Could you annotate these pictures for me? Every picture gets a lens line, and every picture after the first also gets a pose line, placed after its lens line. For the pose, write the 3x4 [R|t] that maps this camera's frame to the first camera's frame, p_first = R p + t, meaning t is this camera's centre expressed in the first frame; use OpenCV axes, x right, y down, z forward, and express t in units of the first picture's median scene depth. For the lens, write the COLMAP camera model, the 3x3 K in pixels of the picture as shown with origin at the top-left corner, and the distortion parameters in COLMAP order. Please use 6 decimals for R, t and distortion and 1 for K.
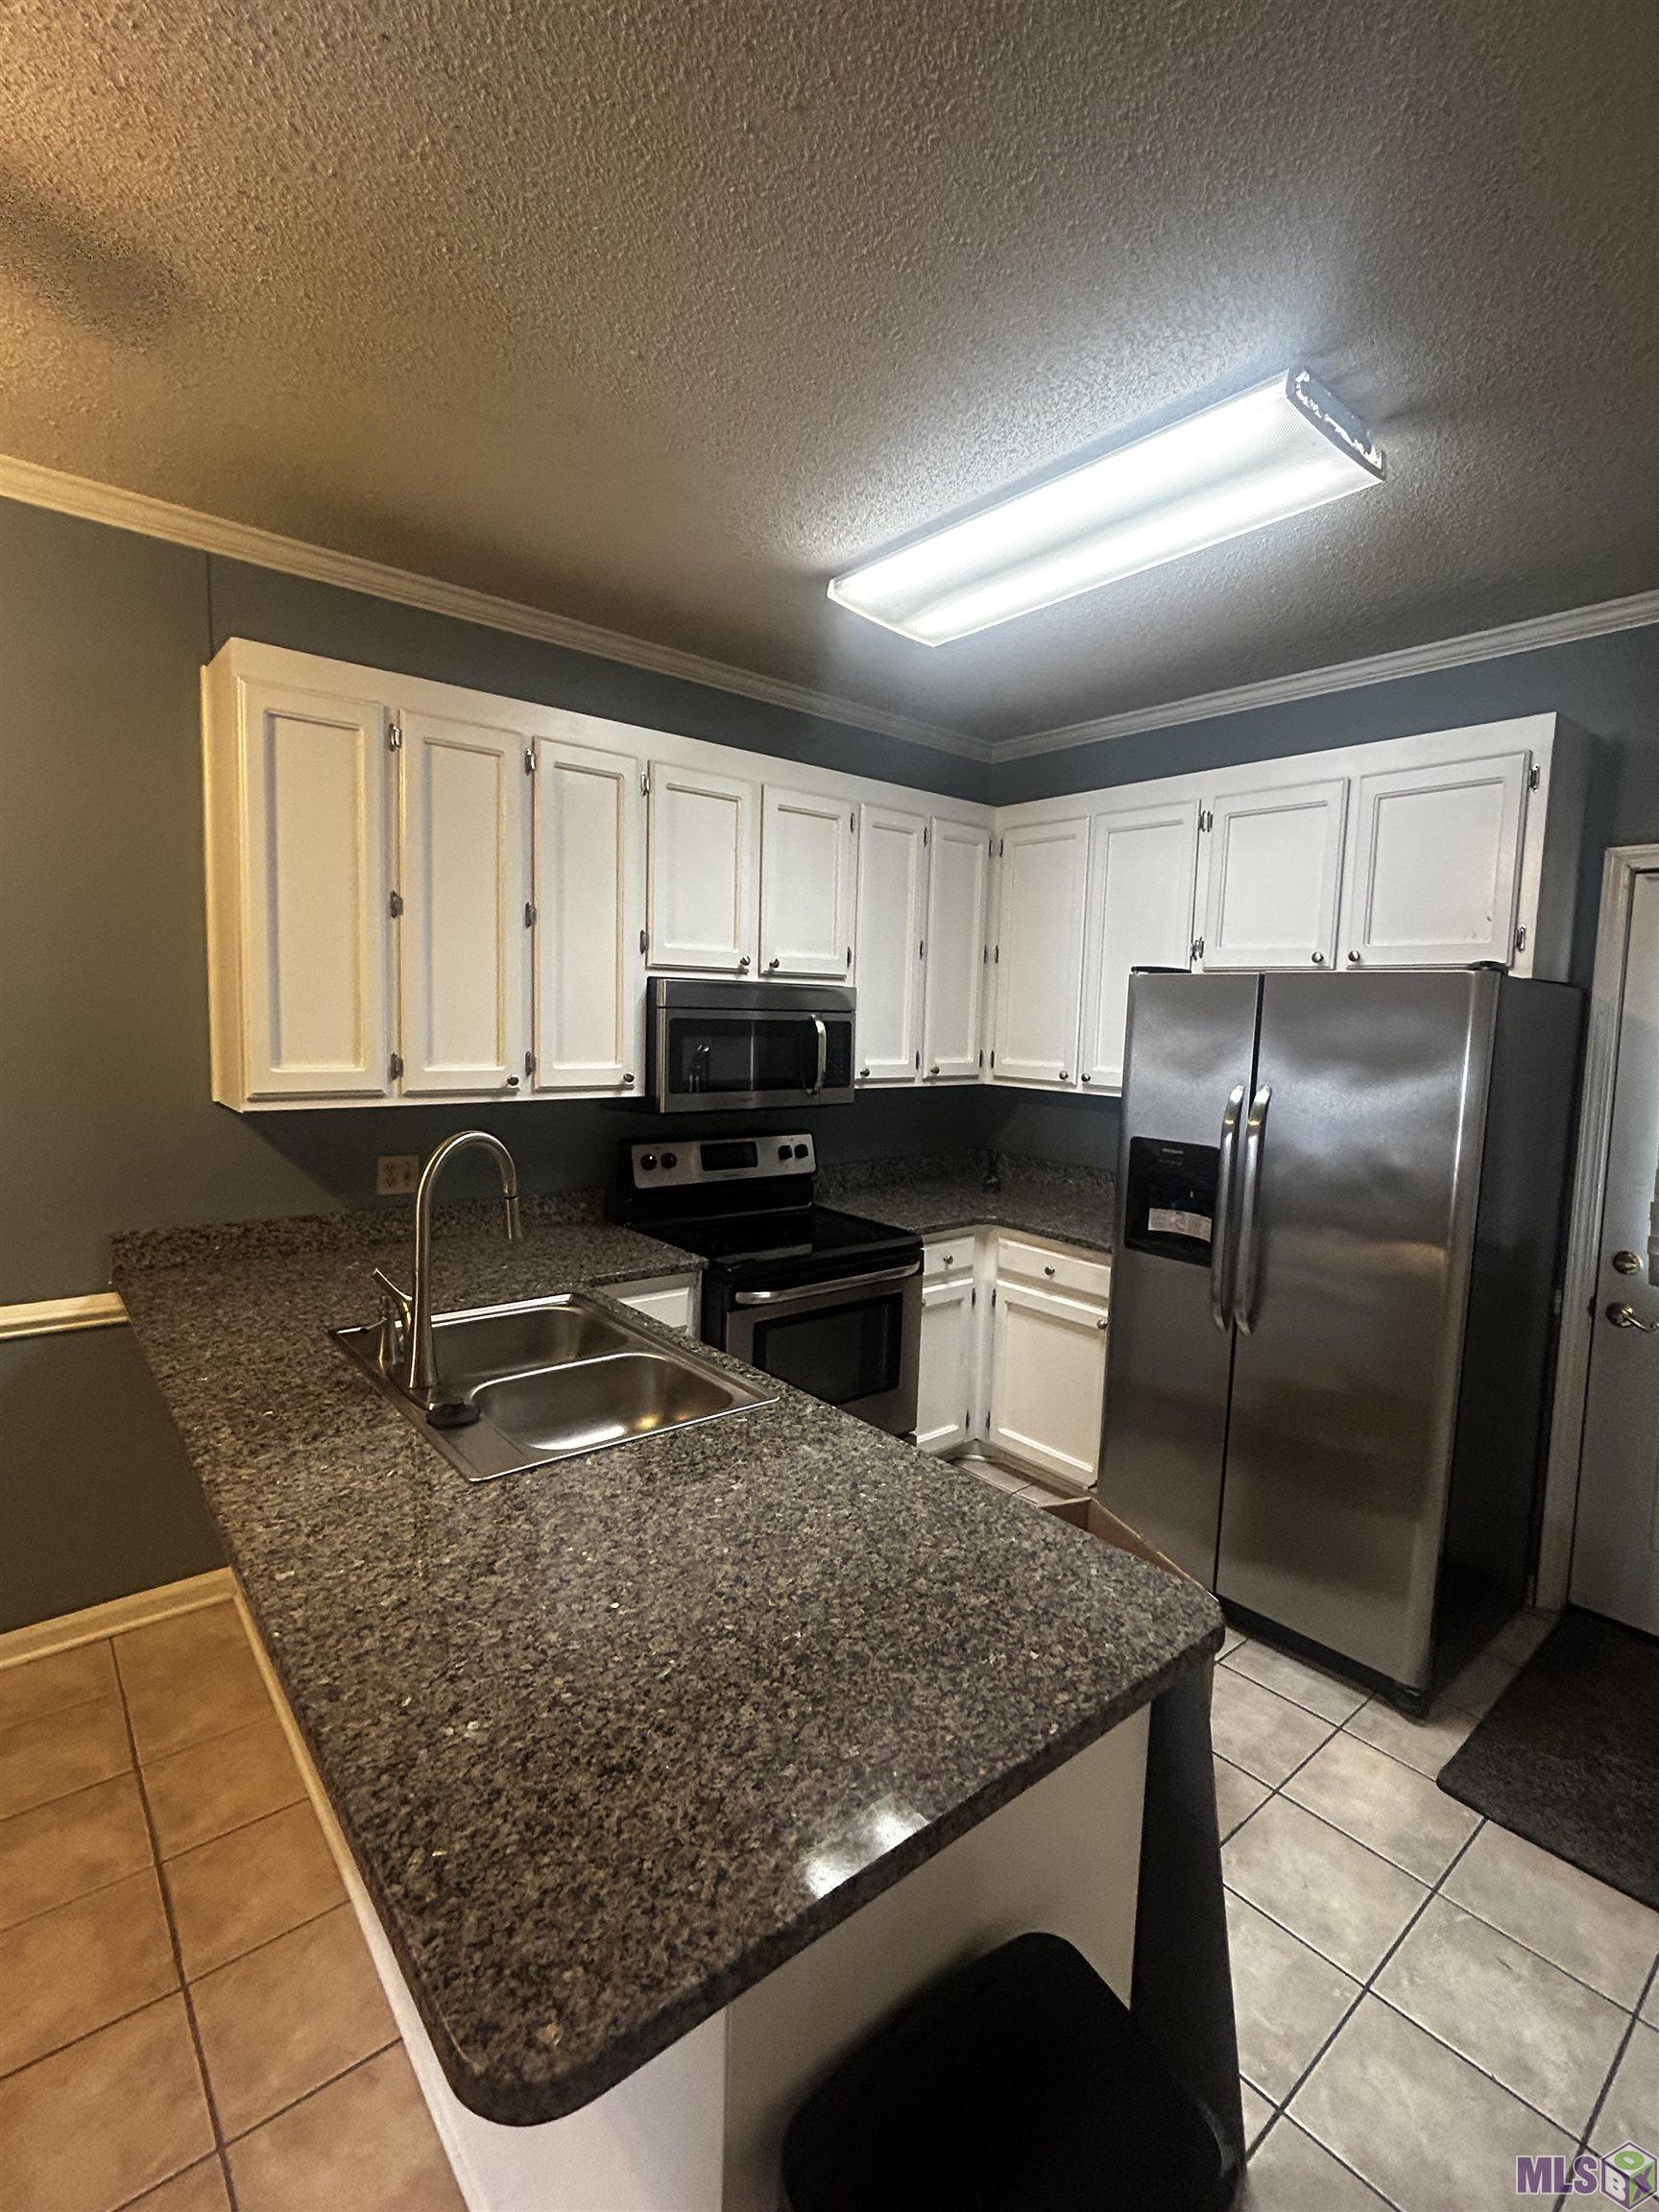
lens RADIAL K [[1015.5, 0, 829.3], [0, 1015.5, 1098.0], [0, 0, 1]] dist [0.001536, 0.002113]
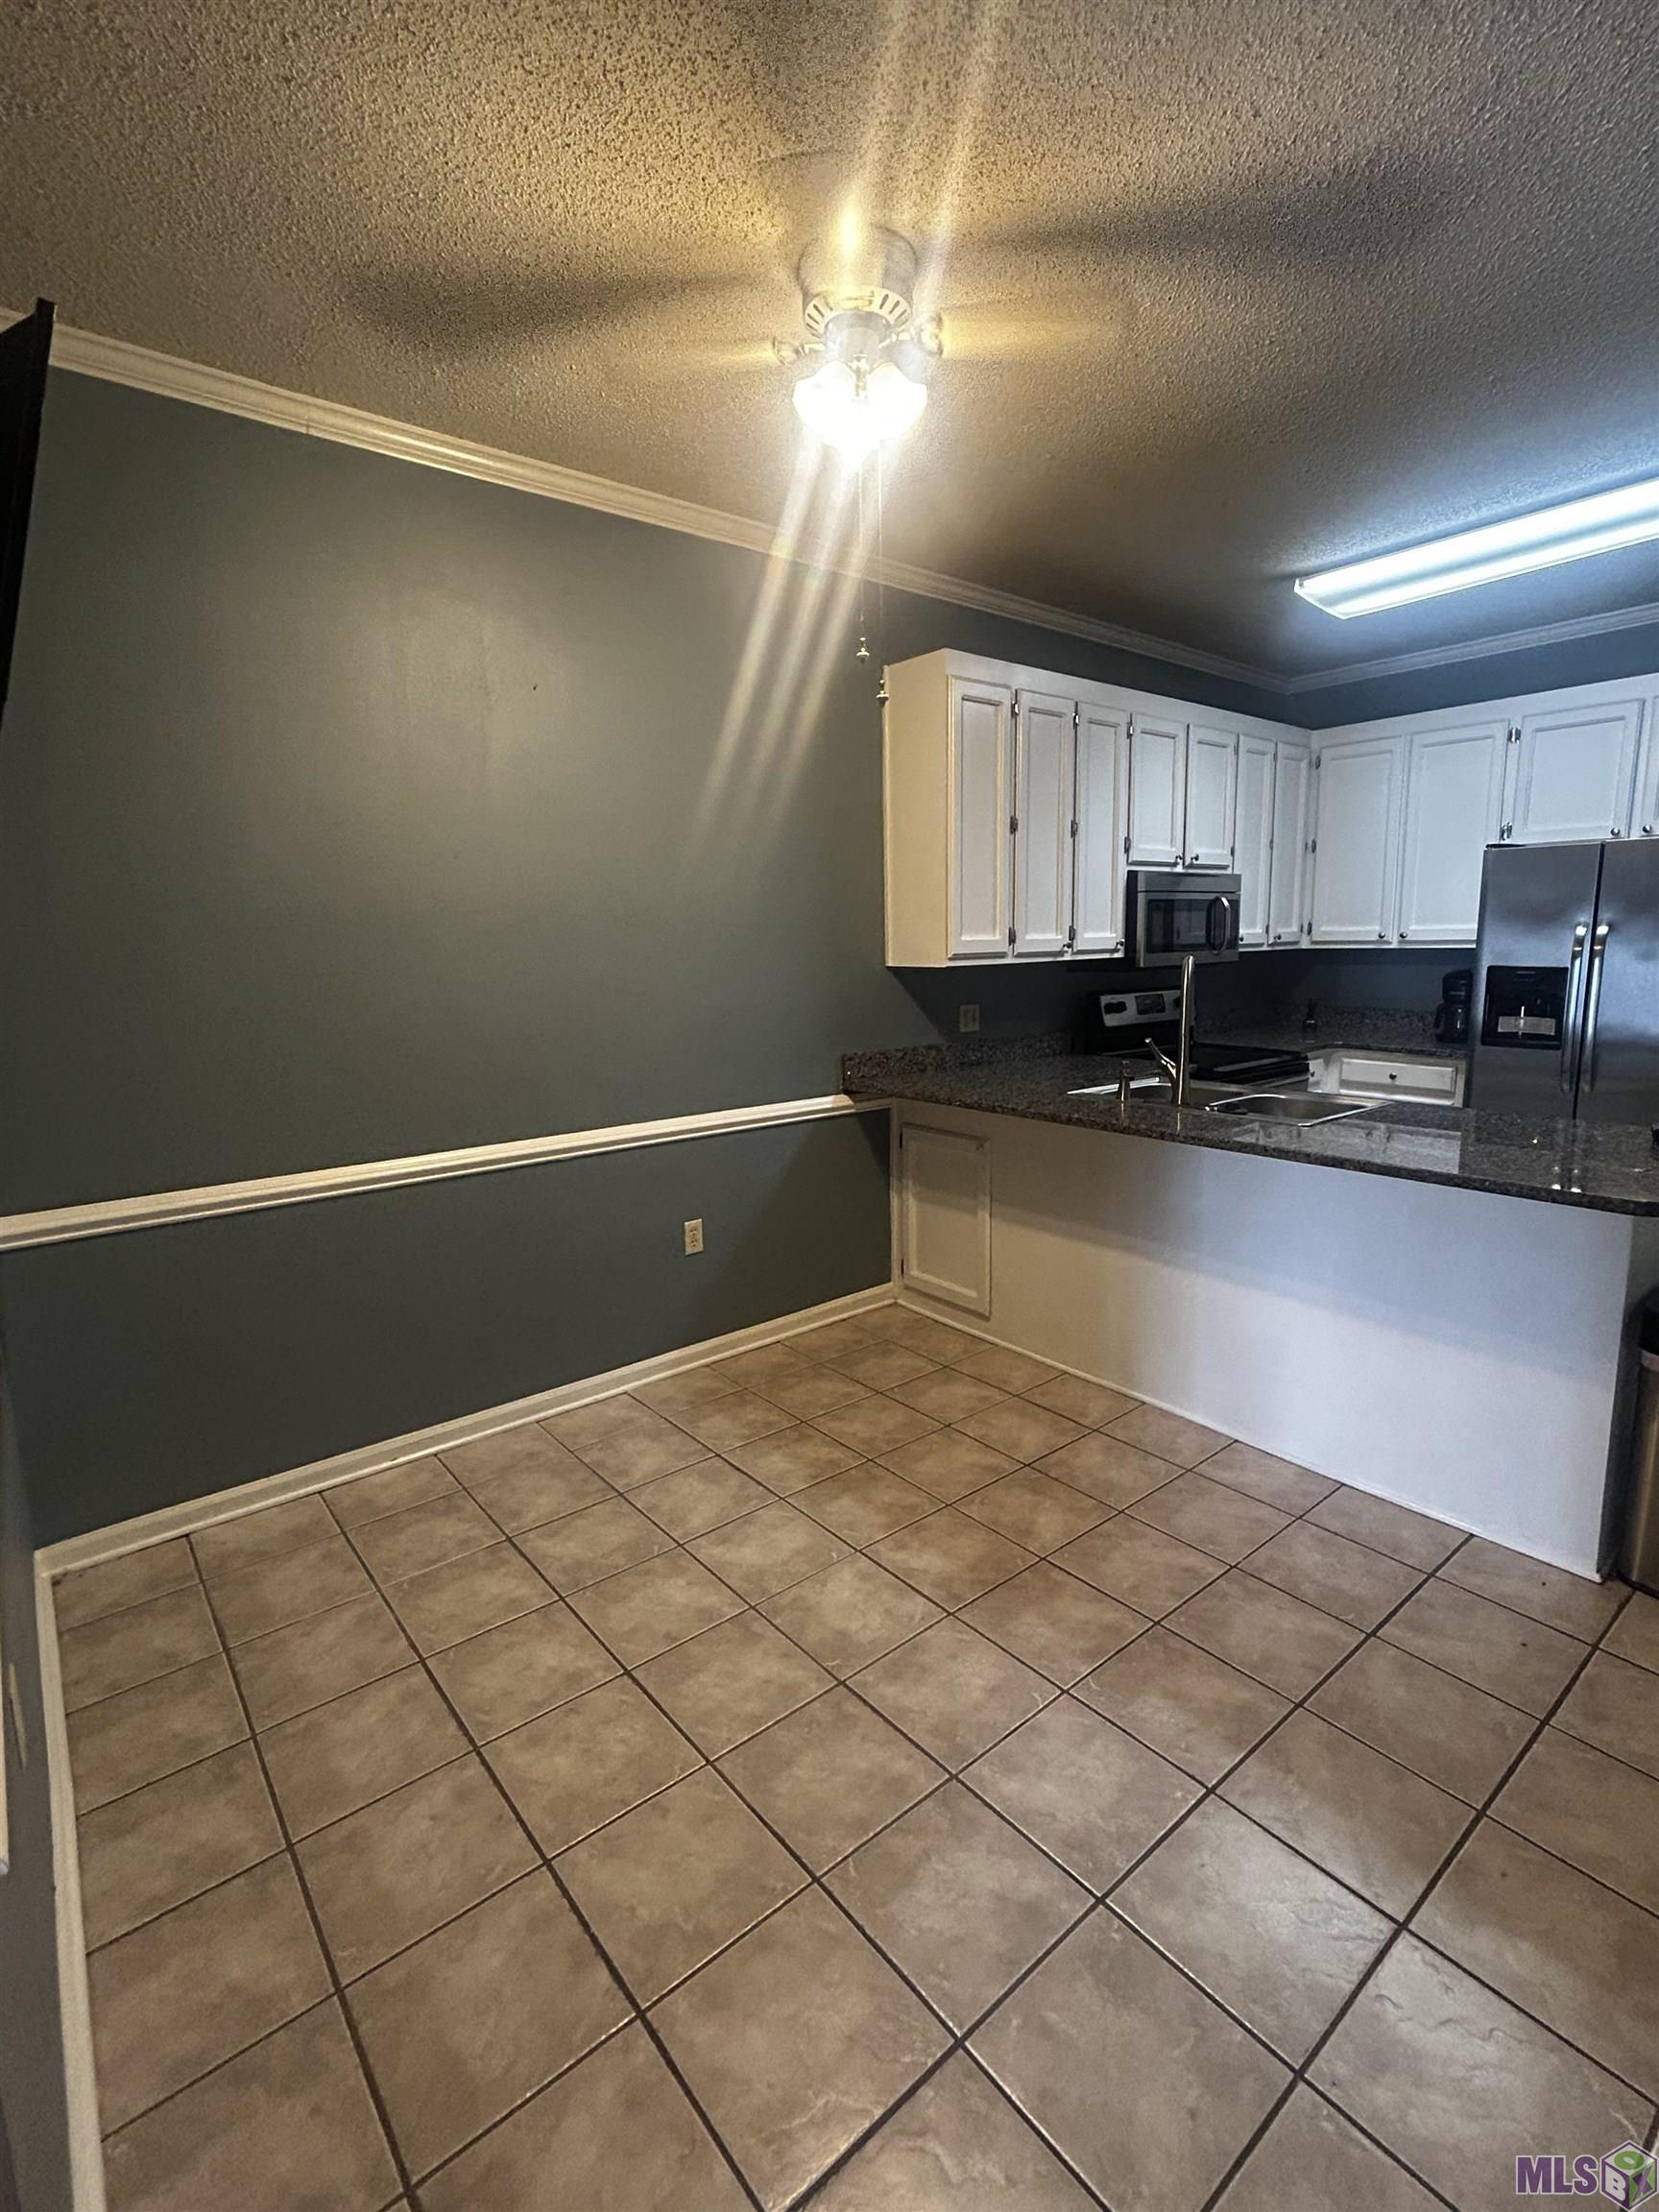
lens RADIAL K [[1015.5, 0, 835.3], [0, 1015.5, 1094.0], [0, 0, 1]] dist [0.001536, 0.002113]
pose [[0.998802, -0.045849, -0.017071, -0.692232], [0.046937, 0.996445, 0.069965, 0.085508], [0.013802, -0.070683, 0.997403, -0.511391]]
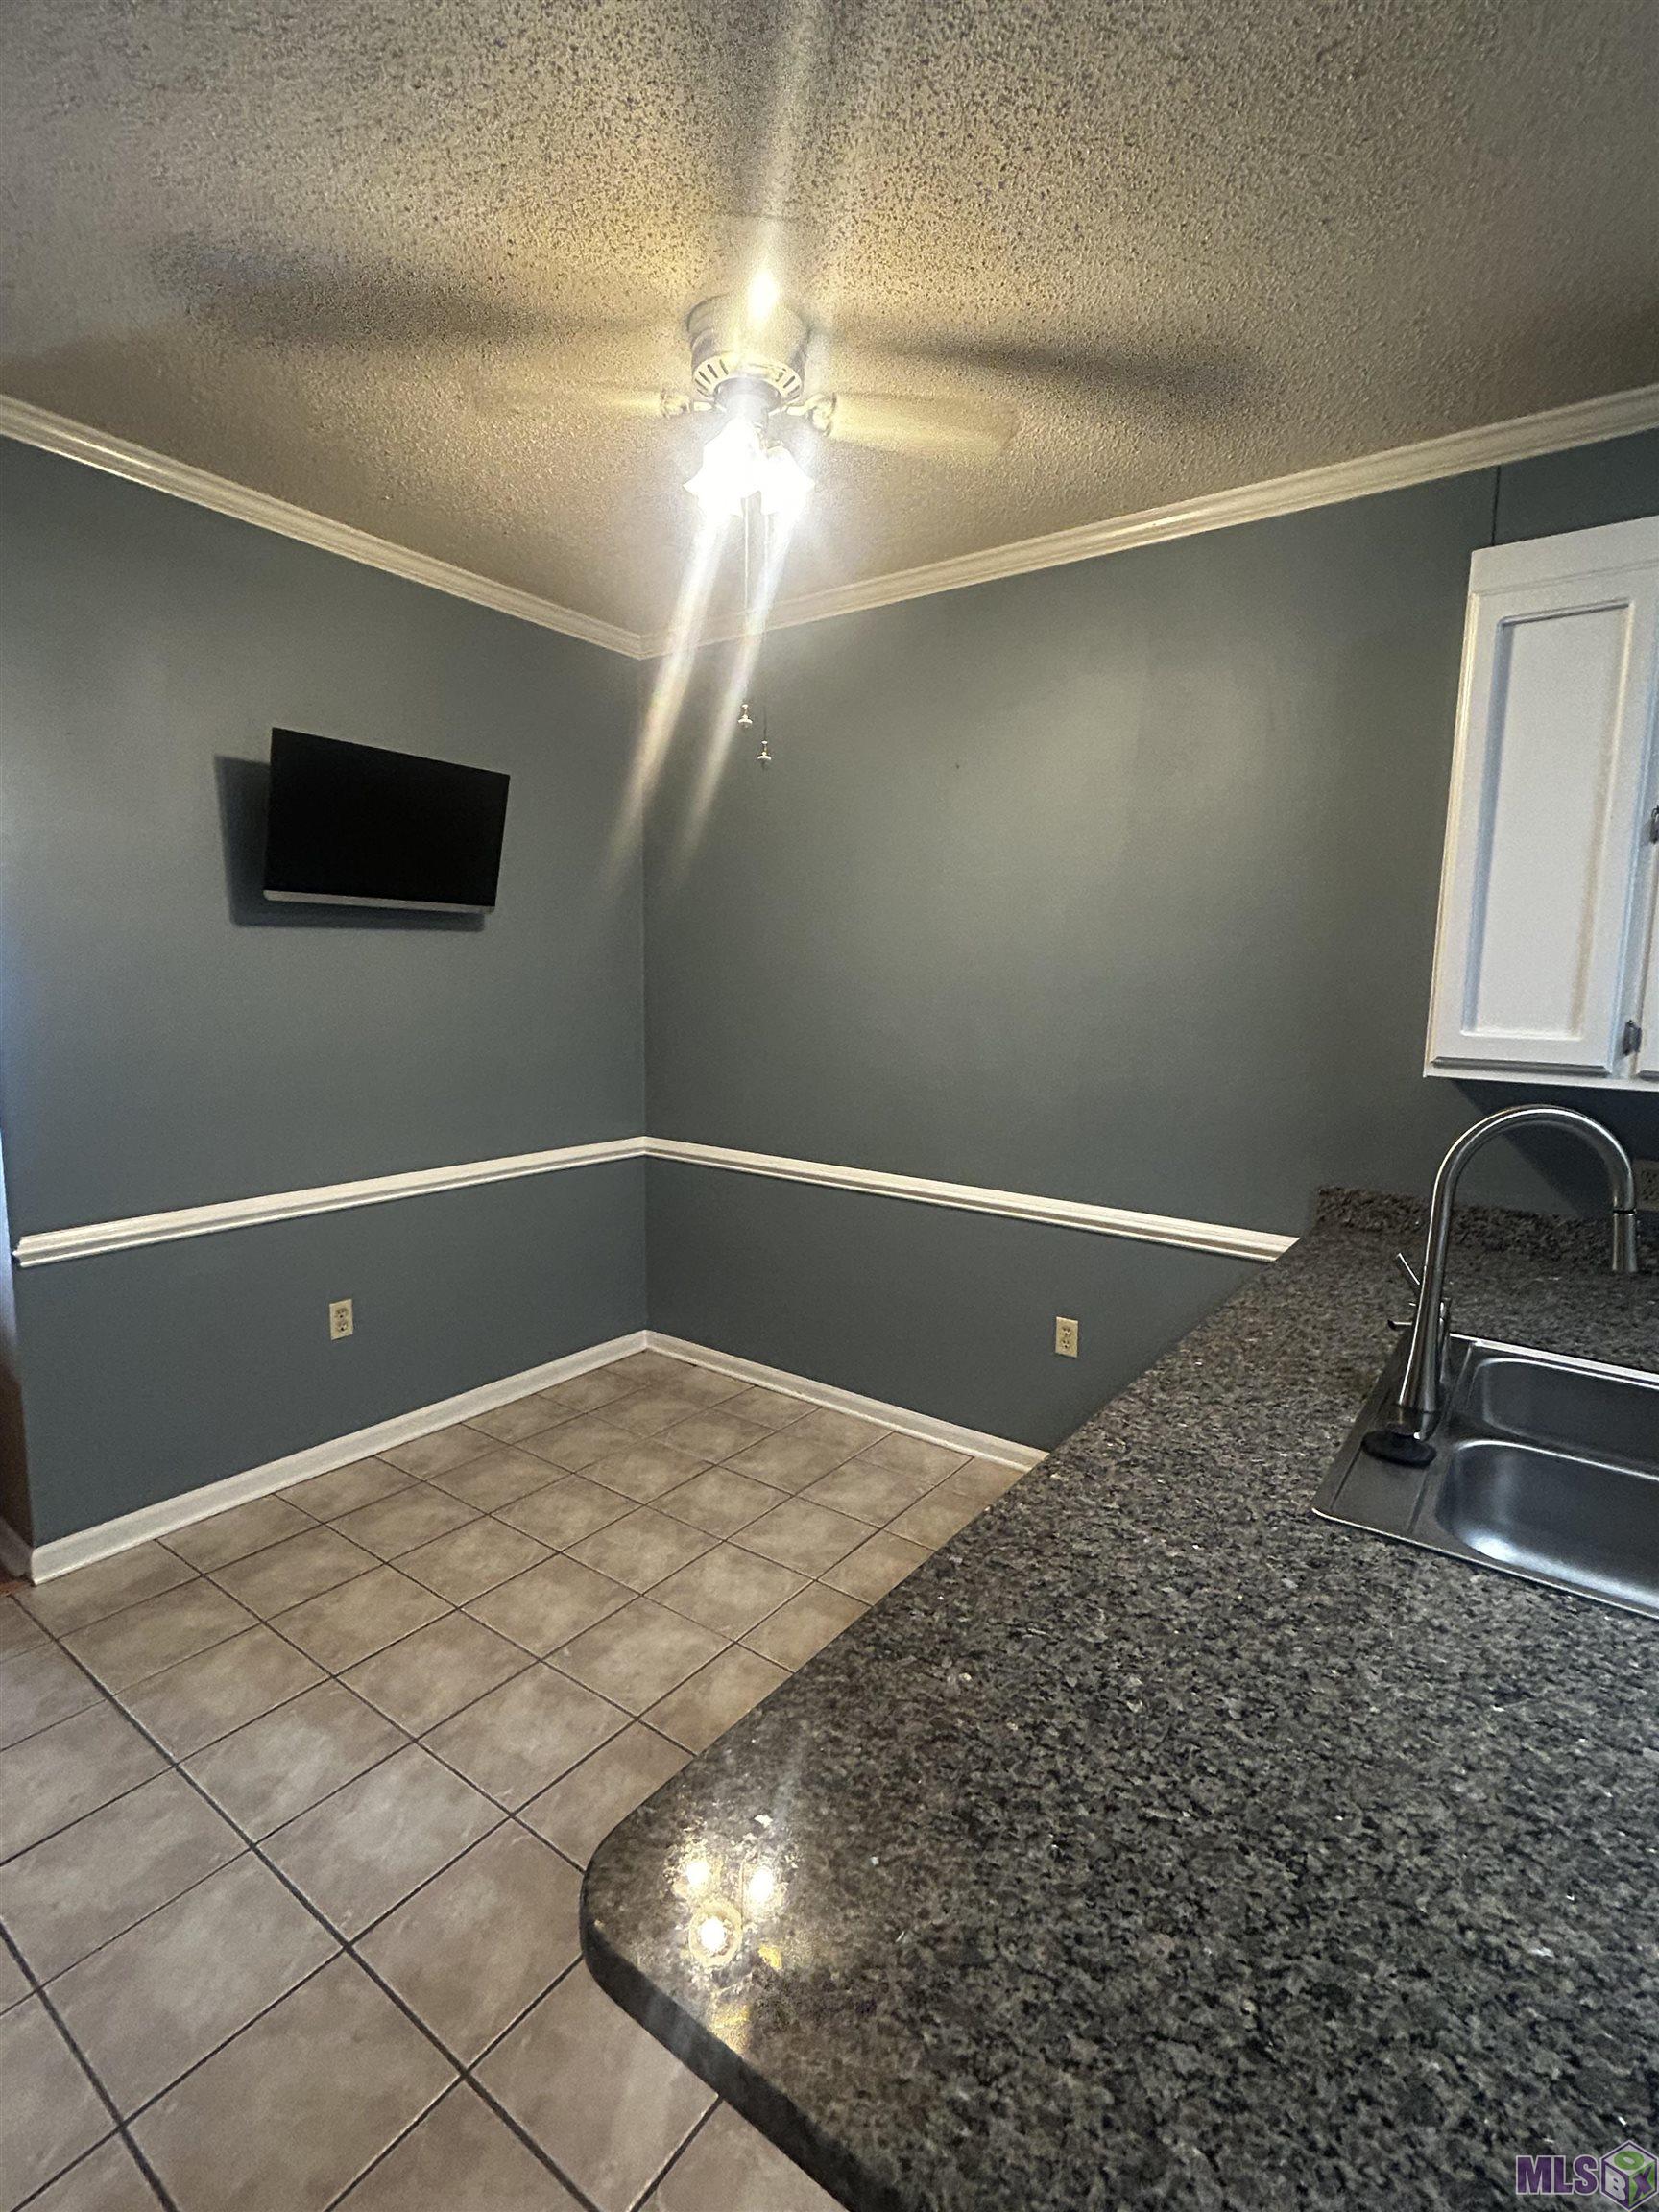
lens RADIAL K [[1015.5, 0, 834.4], [0, 1015.5, 1100.2], [0, 0, 1]] dist [0.001536, 0.002113]
pose [[0.258556, 0.095565, -0.961257, 0.166052], [-0.098470, 0.992518, 0.072187, 0.019959], [0.960964, 0.075991, 0.266032, 0.229298]]
